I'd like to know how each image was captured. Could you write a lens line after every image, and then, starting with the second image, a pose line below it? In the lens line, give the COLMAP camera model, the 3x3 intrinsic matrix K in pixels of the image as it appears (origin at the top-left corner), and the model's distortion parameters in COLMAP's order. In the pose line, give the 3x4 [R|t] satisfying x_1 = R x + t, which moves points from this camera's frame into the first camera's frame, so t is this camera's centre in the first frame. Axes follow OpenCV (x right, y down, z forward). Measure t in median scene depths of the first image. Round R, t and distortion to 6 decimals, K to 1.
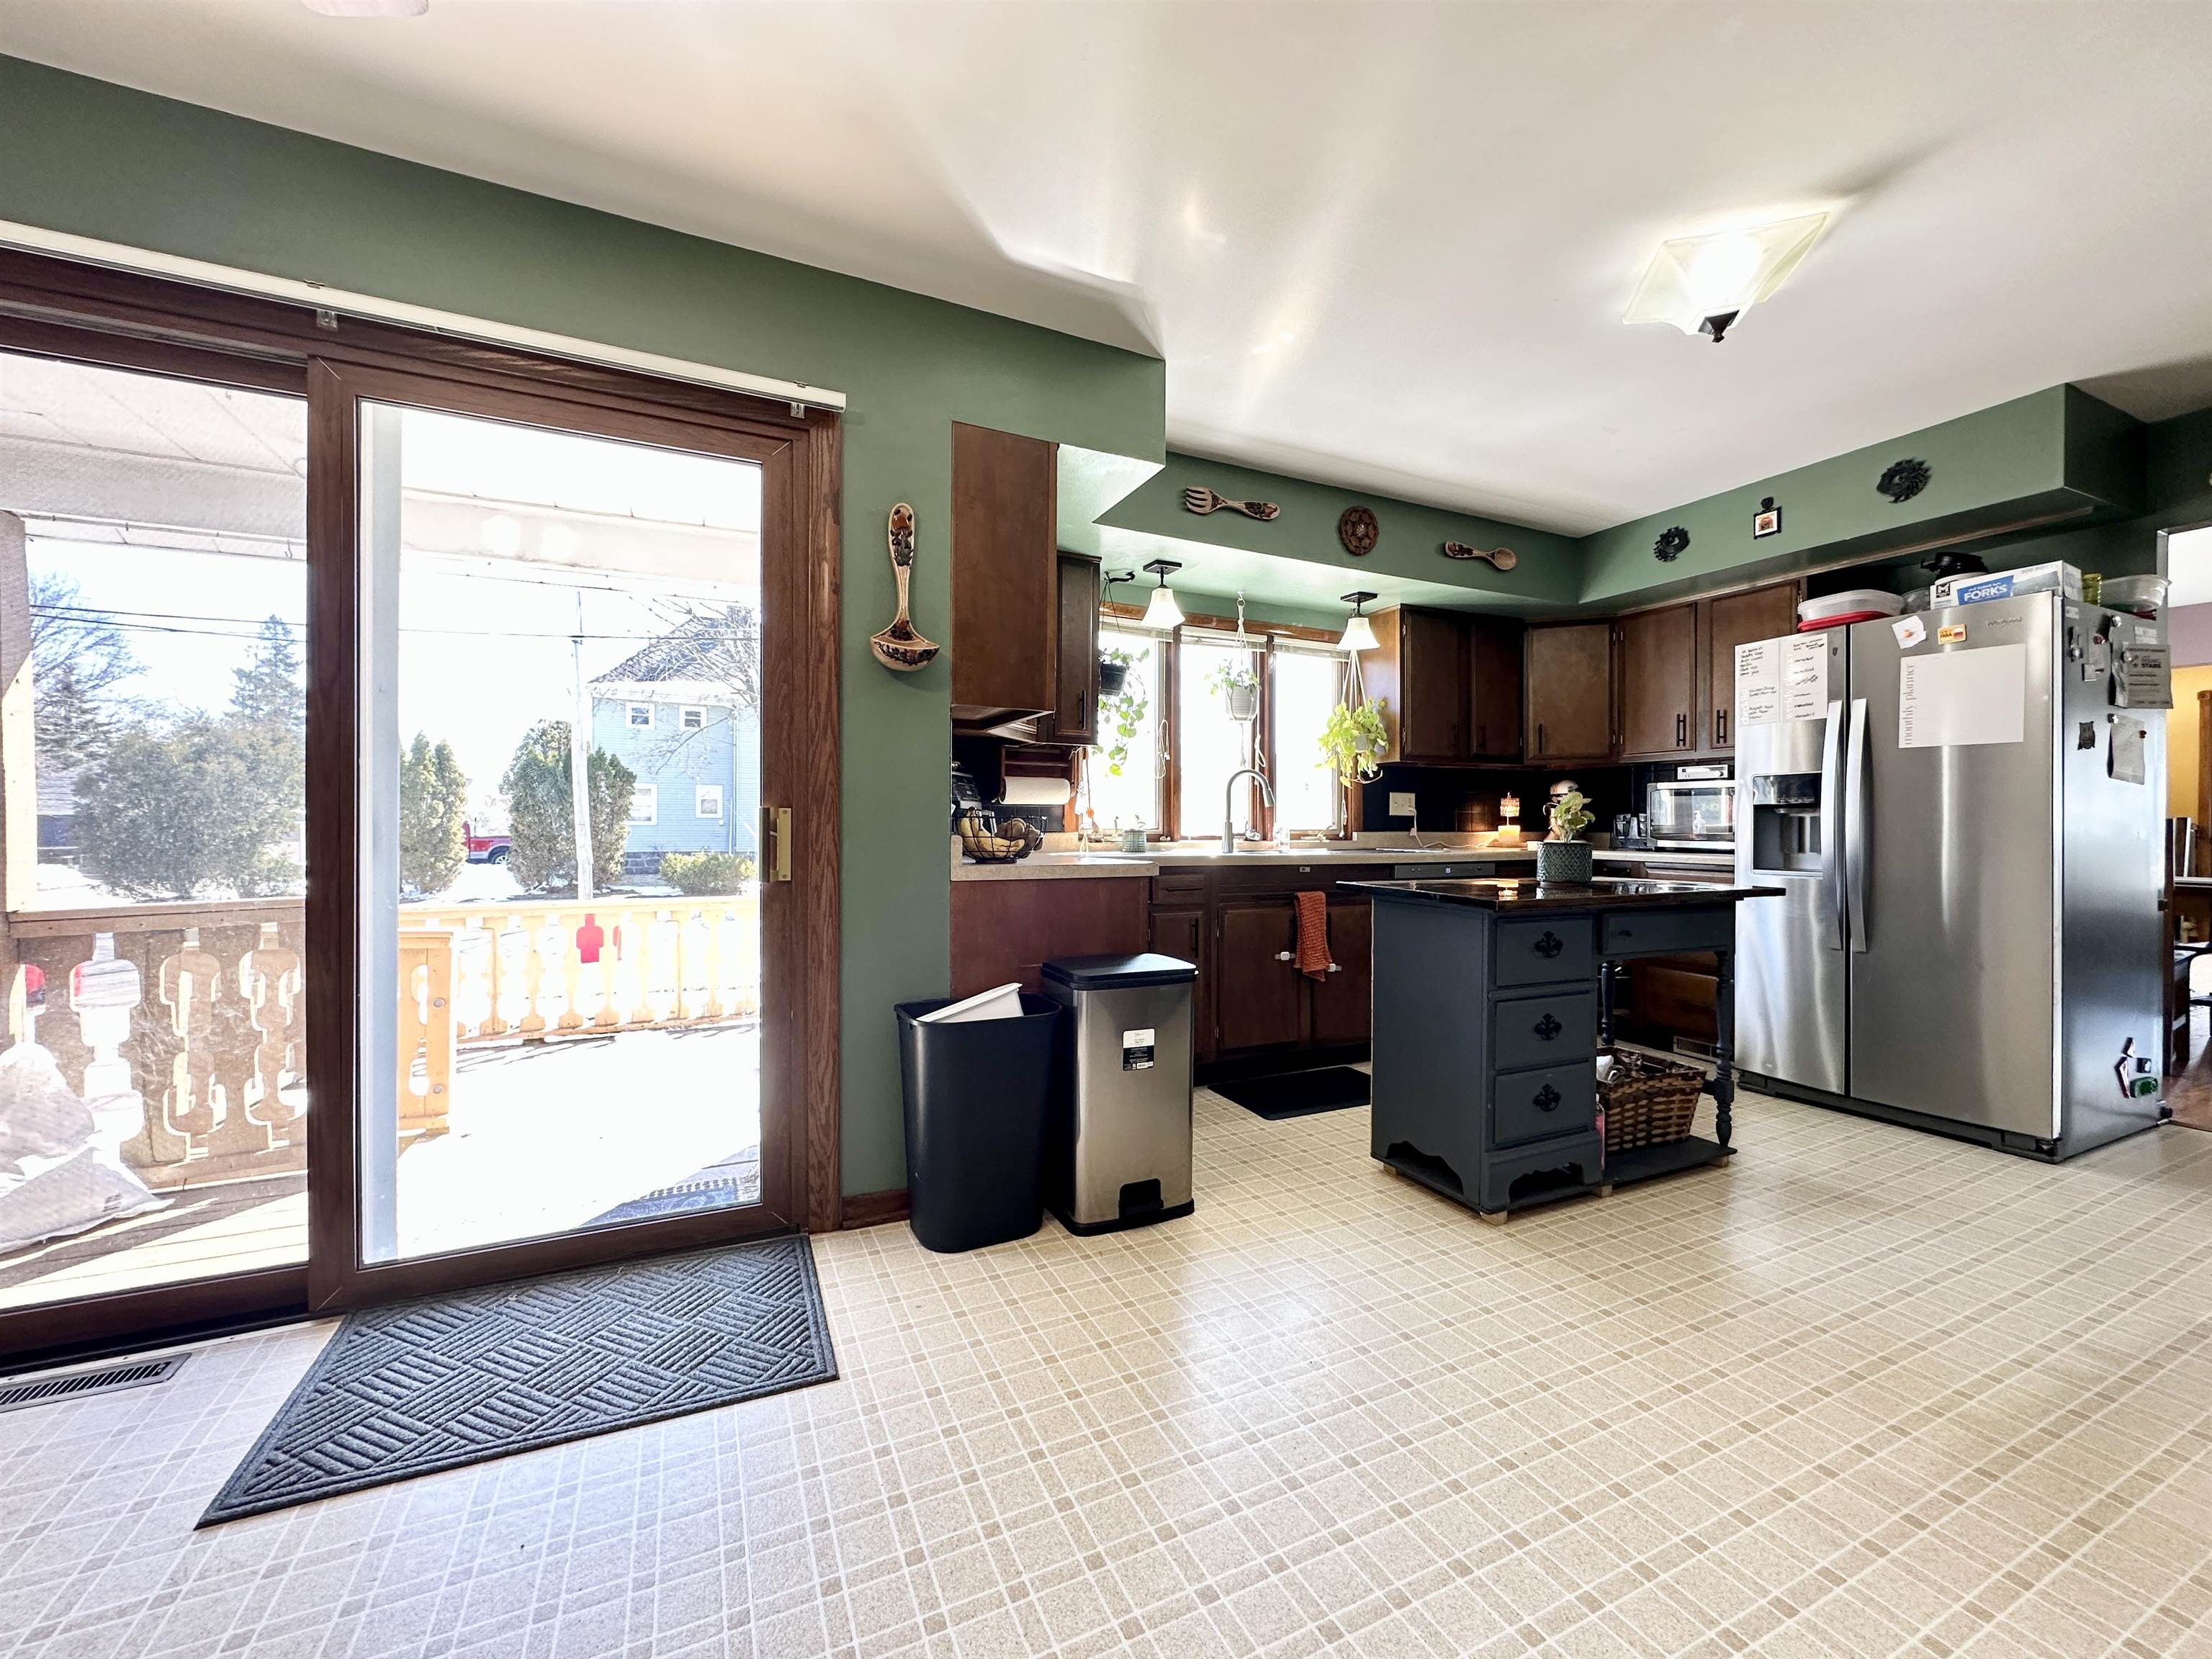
lens RADIAL K [[882.1, 0, 1103.7], [0, 882.1, 829.9], [0, 0, 1]] dist [-0.001019, -0.000032]
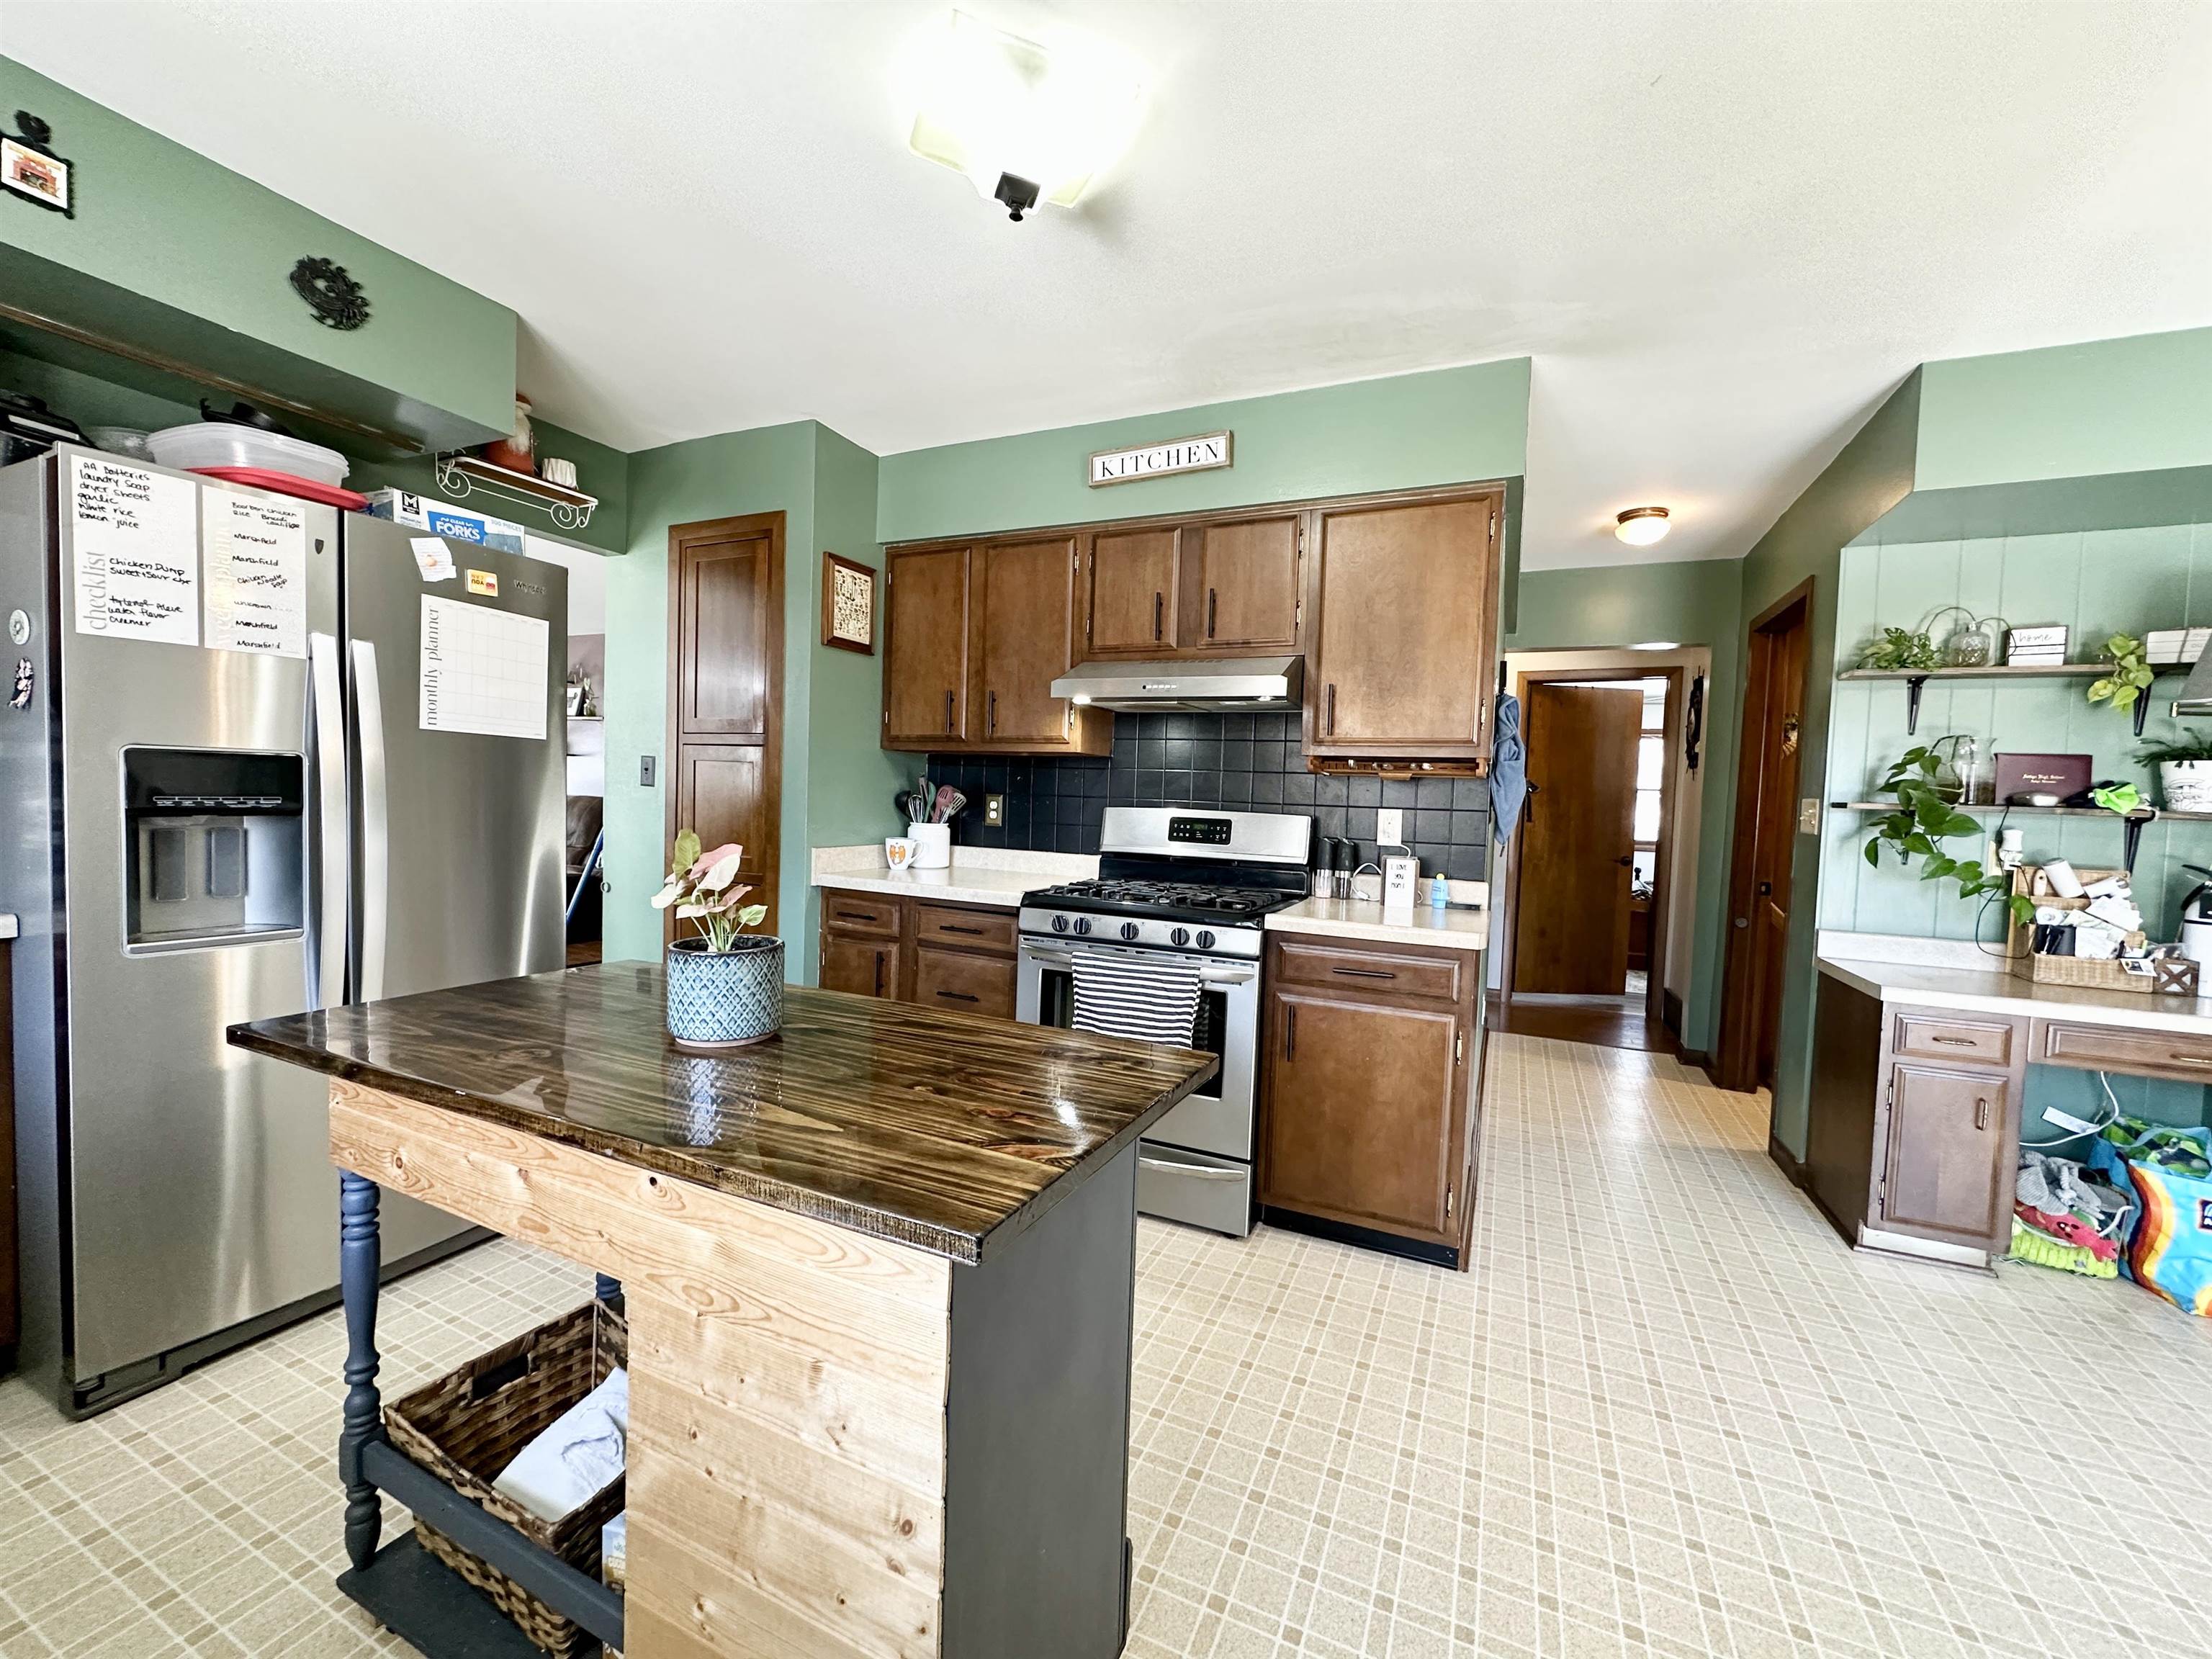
lens RADIAL K [[882.1, 0, 1104.9], [0, 882.1, 831.6], [0, 0, 1]] dist [-0.001019, -0.000032]
pose [[-0.645574, -0.058028, 0.761490, 0.043628], [-0.033128, 0.998298, 0.047988, -0.056096], [-0.762979, 0.005753, -0.646398, 0.910517]]
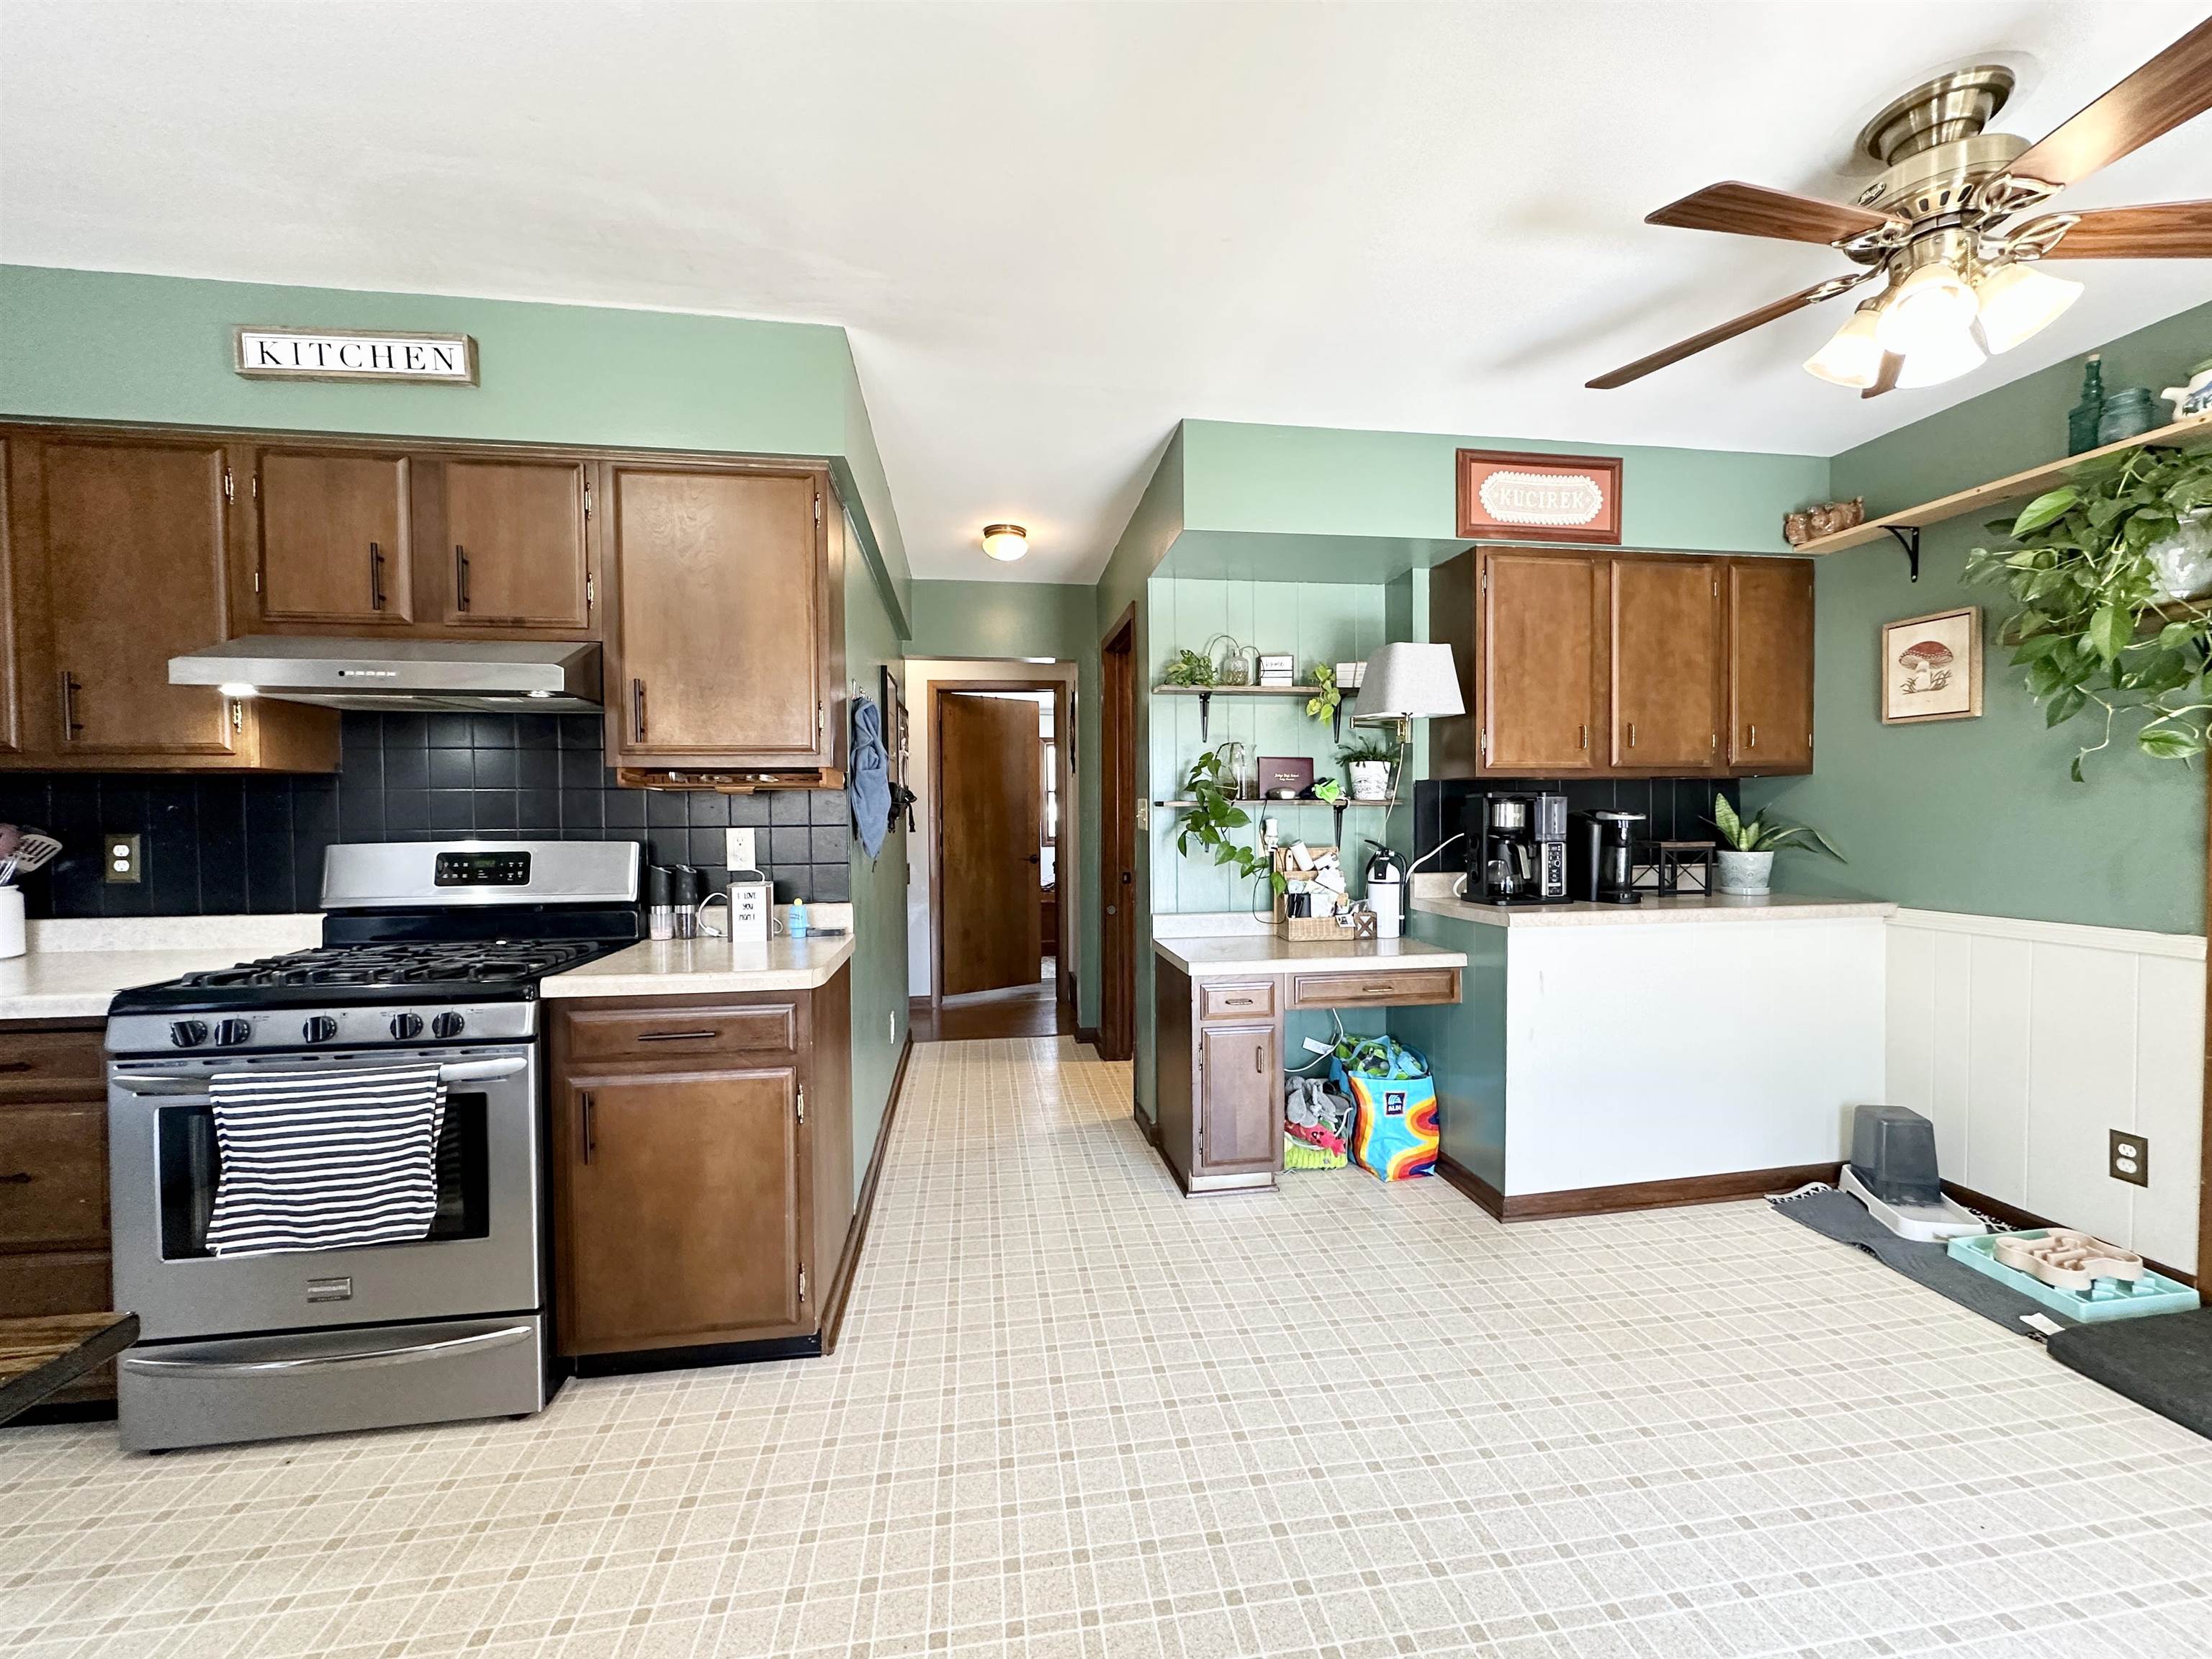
lens RADIAL K [[882.1, 0, 1103.9], [0, 882.1, 830.5], [0, 0, 1]] dist [-0.001019, -0.000032]
pose [[-0.956774, -0.003086, 0.290815, -0.013543], [0.005756, 0.999547, 0.029543, -0.070457], [-0.290775, 0.029940, -0.956323, 0.636134]]
